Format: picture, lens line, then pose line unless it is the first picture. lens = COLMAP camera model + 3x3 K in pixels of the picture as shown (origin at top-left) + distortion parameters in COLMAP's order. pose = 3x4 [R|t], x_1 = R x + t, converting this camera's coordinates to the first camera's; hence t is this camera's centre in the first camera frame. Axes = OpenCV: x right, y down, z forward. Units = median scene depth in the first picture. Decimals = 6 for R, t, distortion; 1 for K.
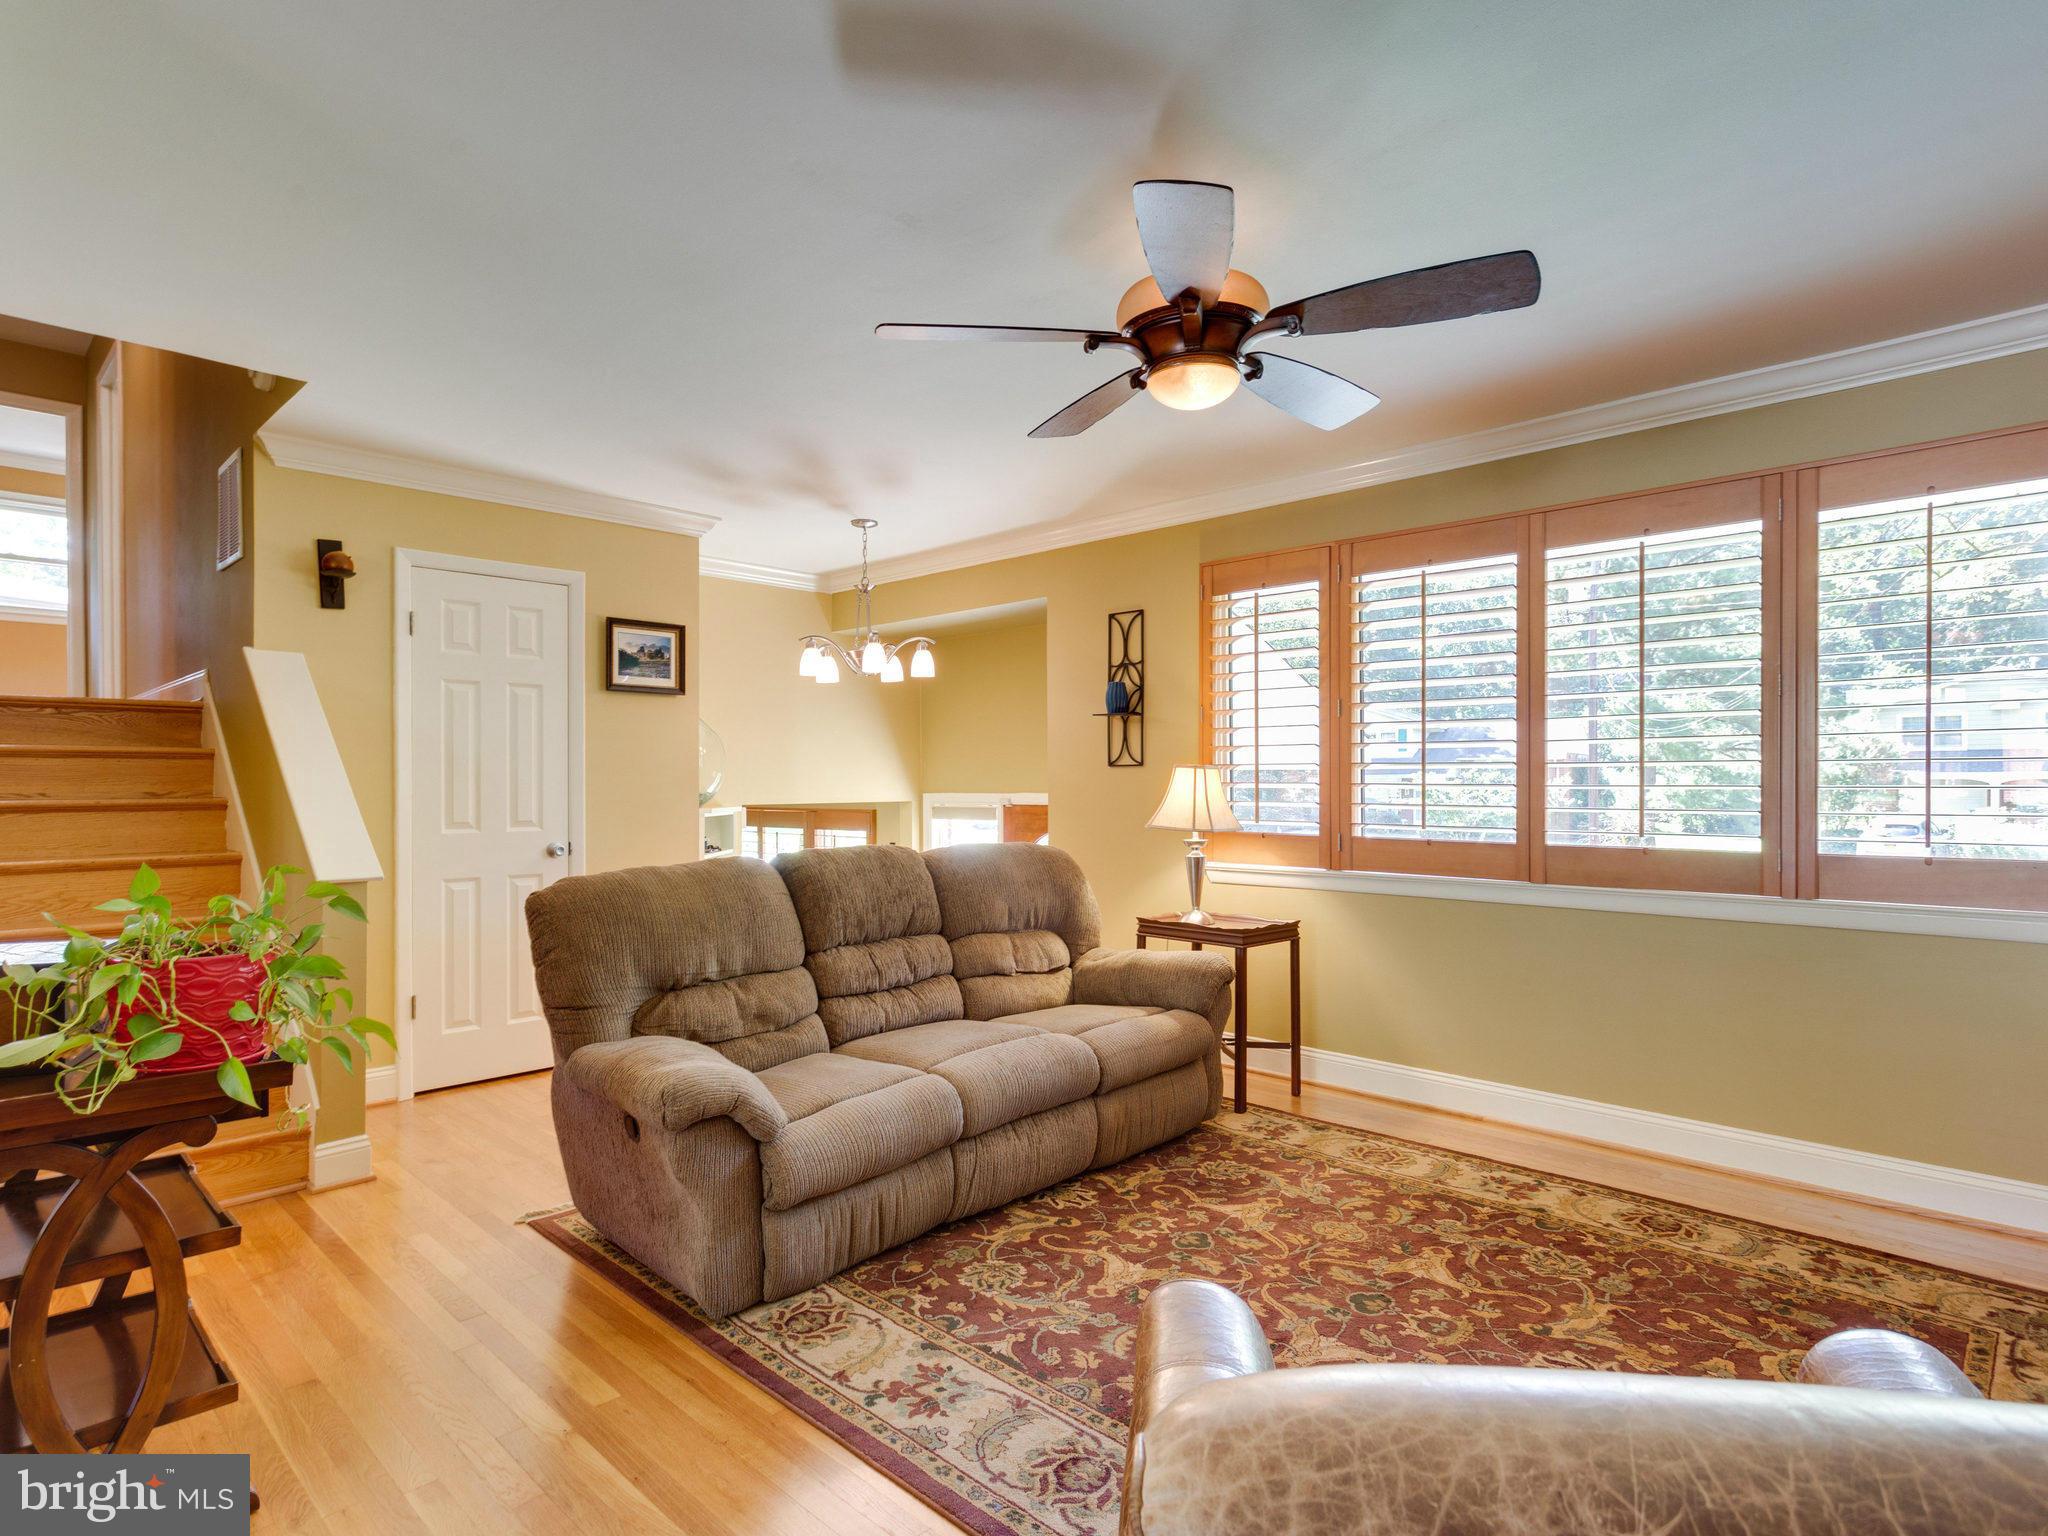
lens RADIAL K [[1125.4, 0, 1027.0], [0, 1125.4, 788.2], [0, 0, 1]] dist [-0.000500, 0.002909]
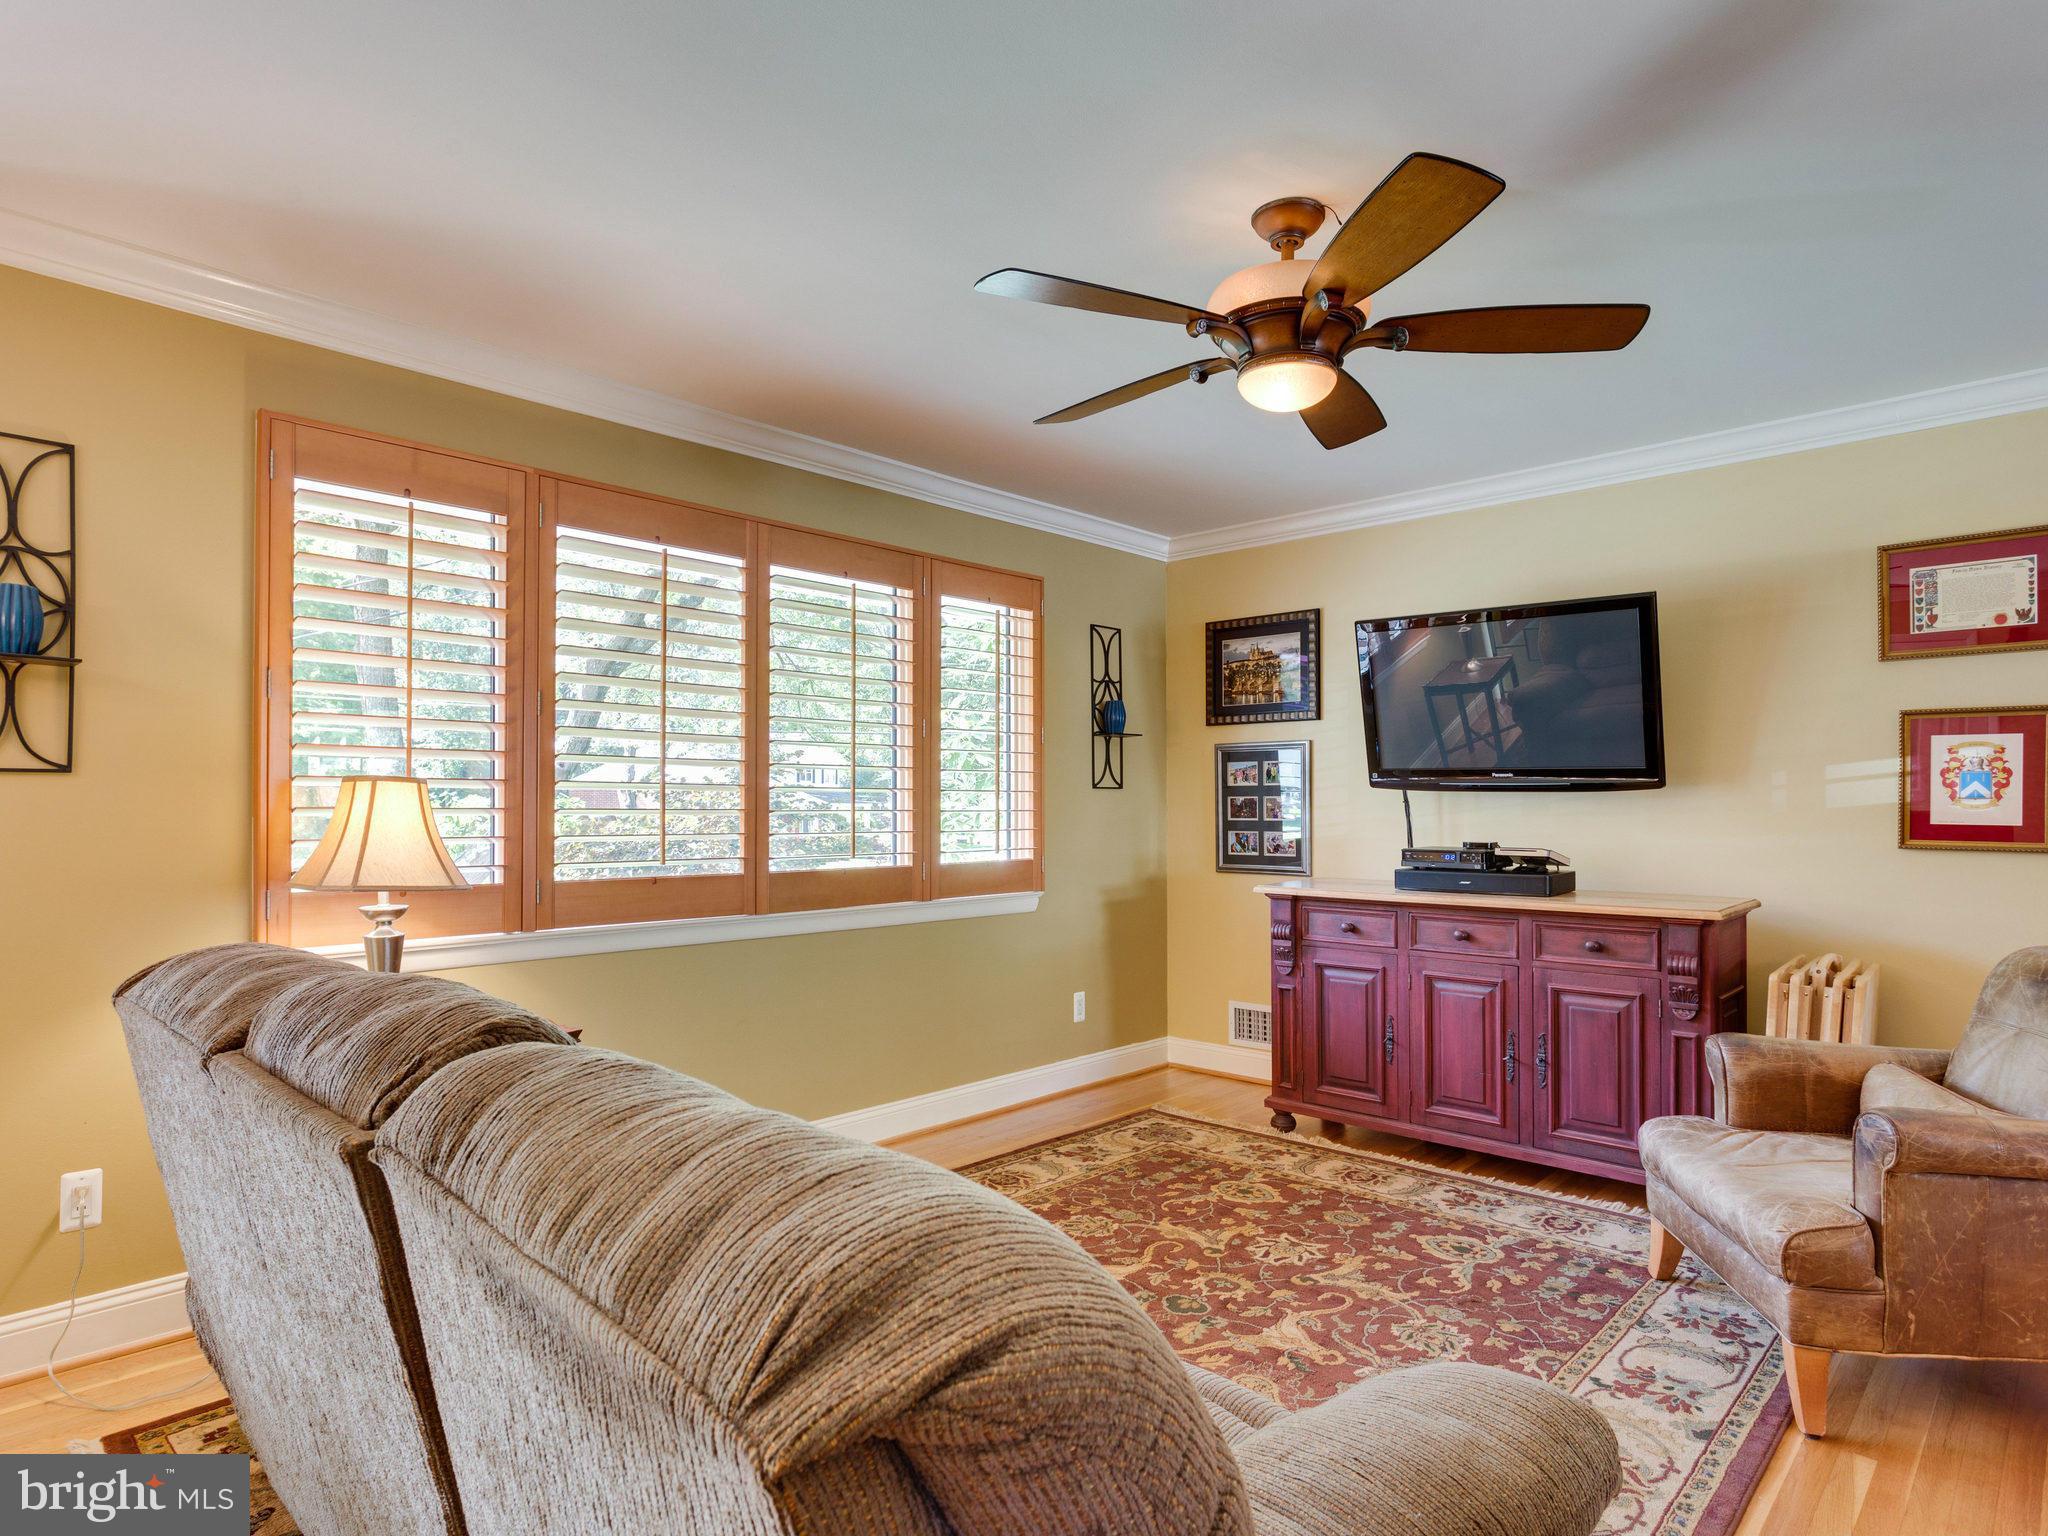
lens RADIAL K [[1125.4, 0, 1054.7], [0, 1125.4, 812.0], [0, 0, 1]] dist [-0.000500, 0.002909]
pose [[-0.022623, 0.000872, 0.999744, -0.522252], [0.007195, 0.999974, -0.000709, 0.000575], [-0.999718, 0.007177, -0.022629, 0.812545]]
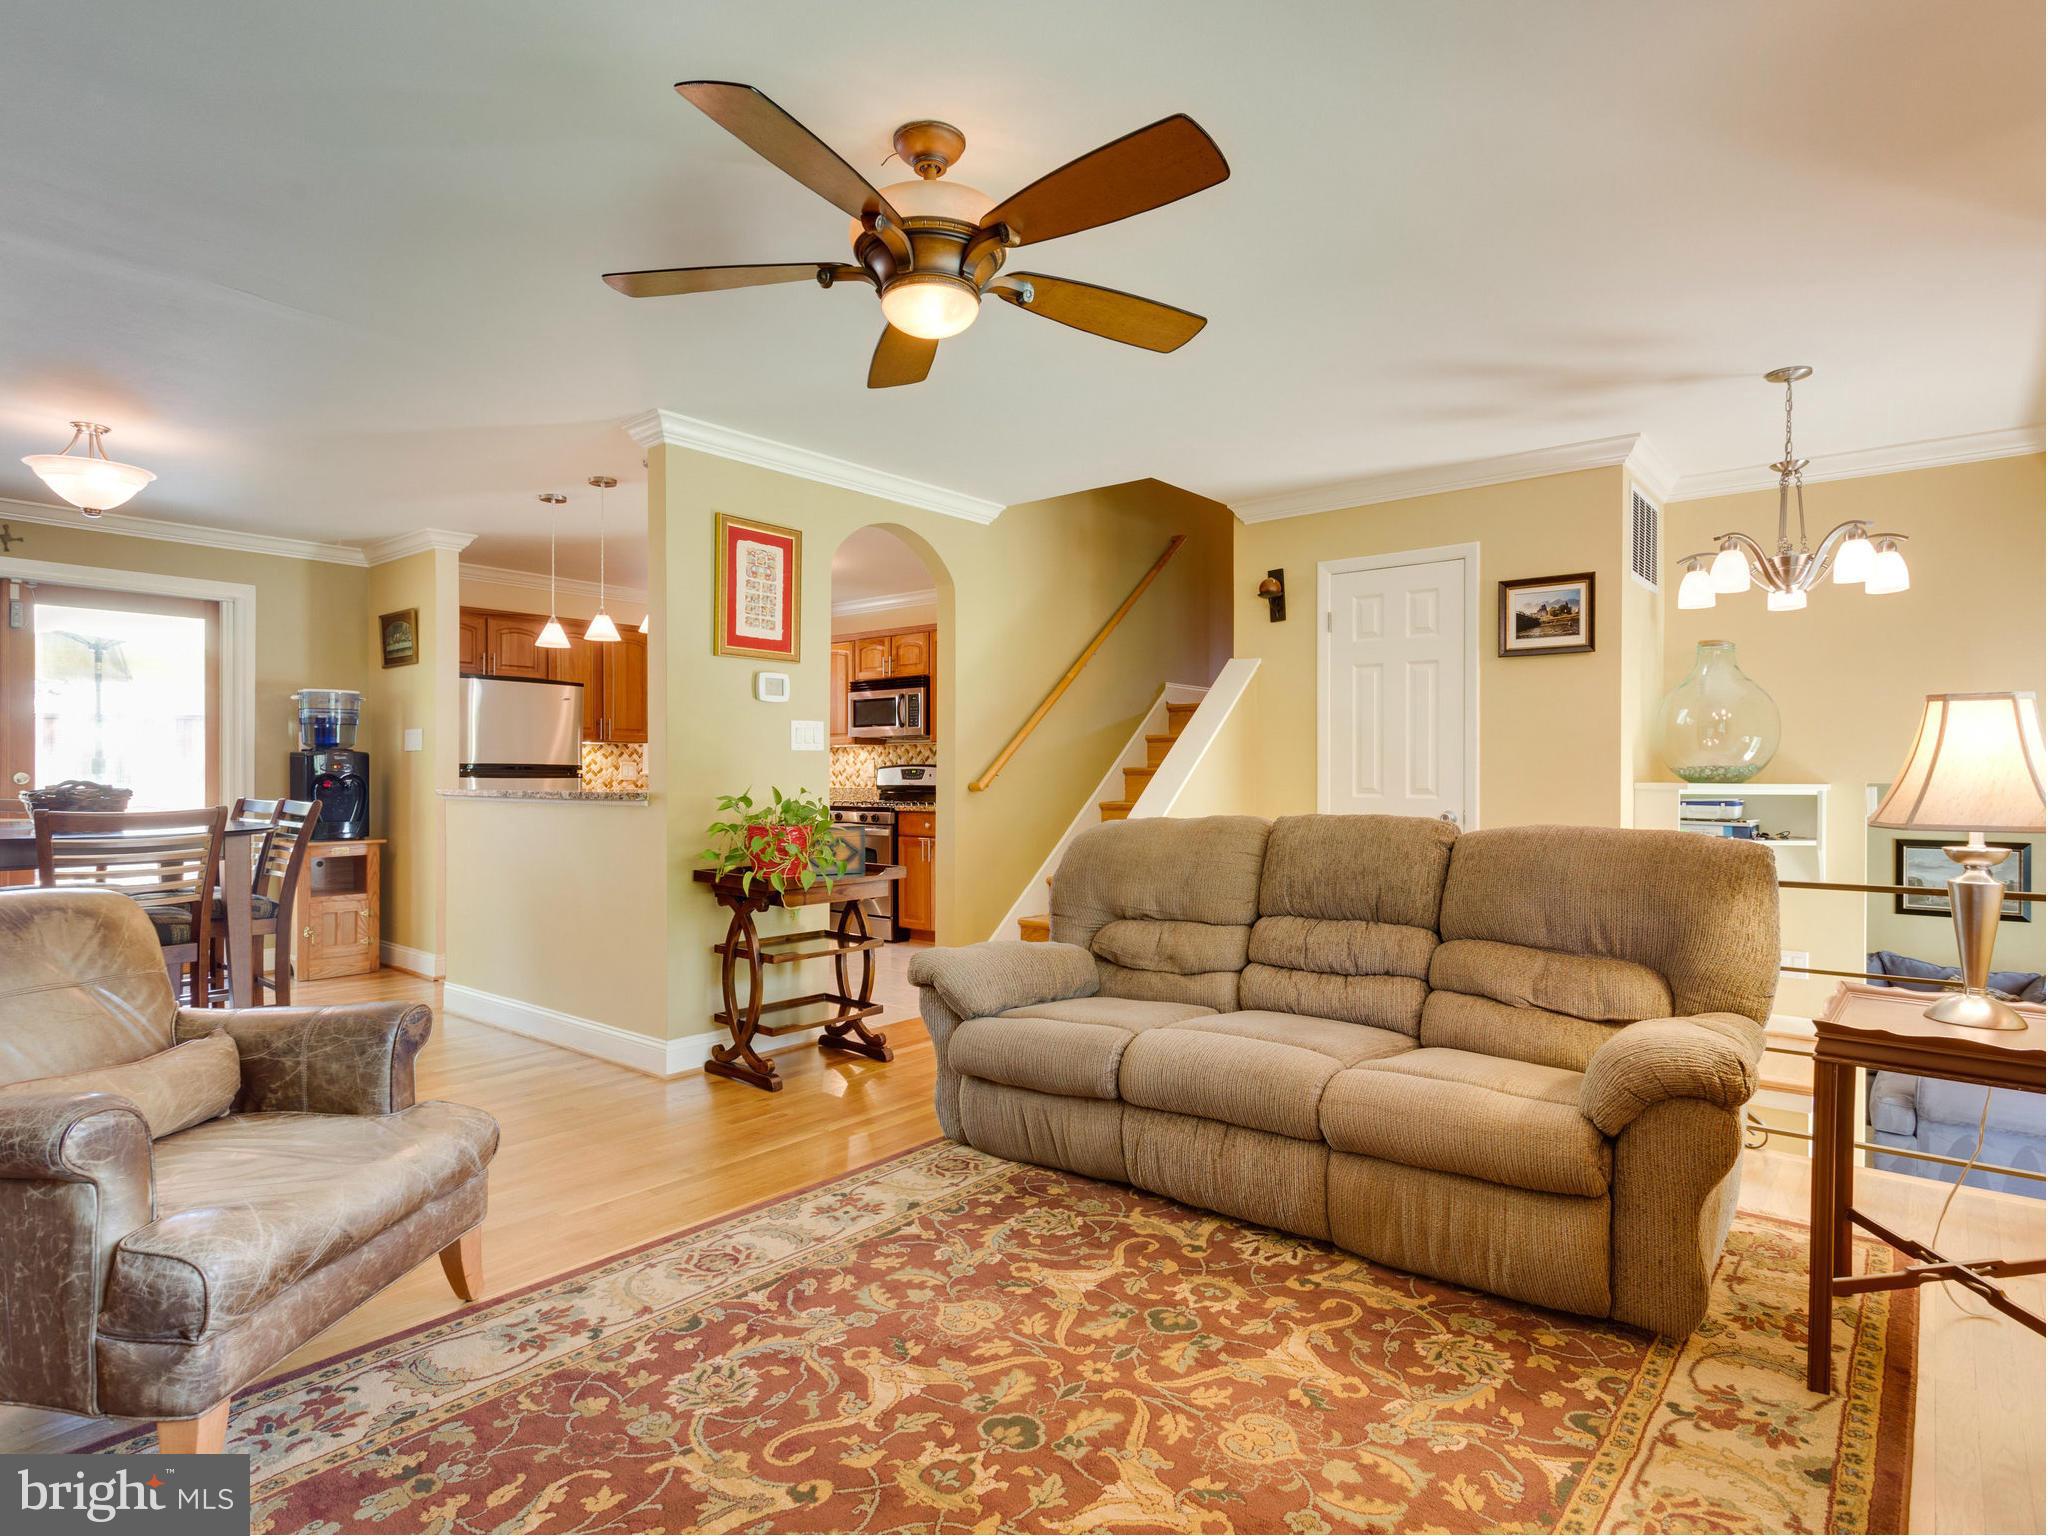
lens RADIAL K [[1125.4, 0, 1023.3], [0, 1125.4, 770.7], [0, 0, 1]] dist [-0.000500, 0.002909]
pose [[0.060835, 0.000509, -0.998148, 0.737799], [-0.008811, 0.999961, -0.000028, 0.019200], [0.998109, 0.008796, 0.060837, 0.682460]]
